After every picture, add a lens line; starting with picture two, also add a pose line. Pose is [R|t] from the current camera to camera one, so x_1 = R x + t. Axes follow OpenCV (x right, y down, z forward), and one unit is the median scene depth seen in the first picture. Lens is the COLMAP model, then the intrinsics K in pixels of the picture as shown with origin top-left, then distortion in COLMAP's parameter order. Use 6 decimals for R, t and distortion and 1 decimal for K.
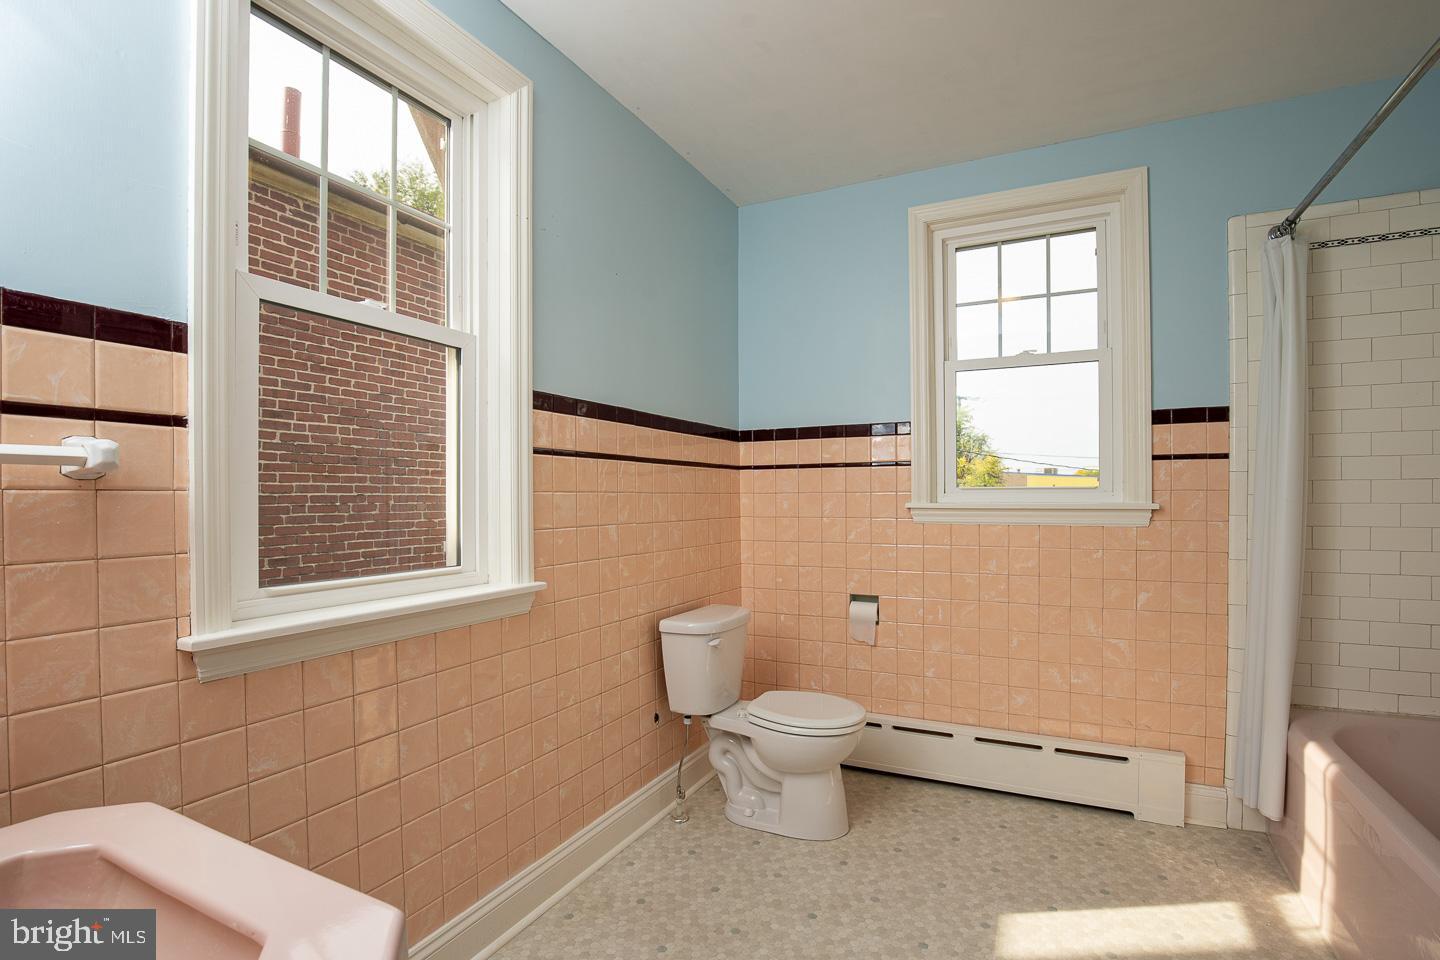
lens RADIAL K [[680.3, 0, 720.0], [0, 680.3, 480.0], [0, 0, 1]] dist [-0.002201, -0.000066]
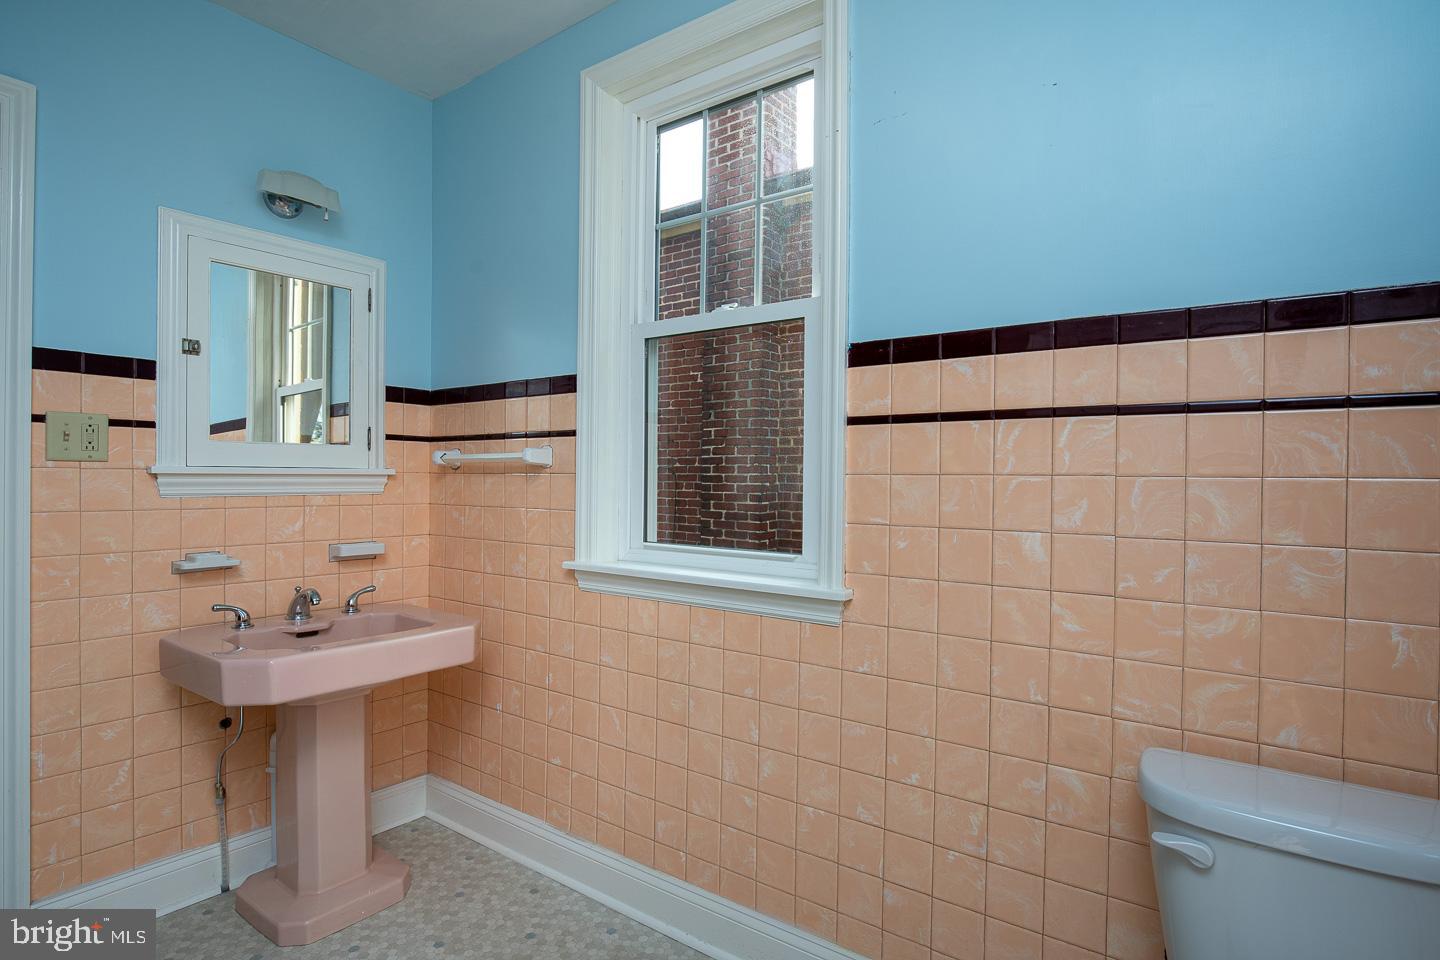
lens RADIAL K [[744.3, 0, 720.0], [0, 744.3, 480.0], [0, 0, 1]] dist [-0.024497, -0.000007]
pose [[-0.156268, -0.003718, -0.987708, 0.608720], [0.009071, 0.999945, -0.005200, 0.029740], [0.987673, -0.009772, -0.156226, 1.032093]]
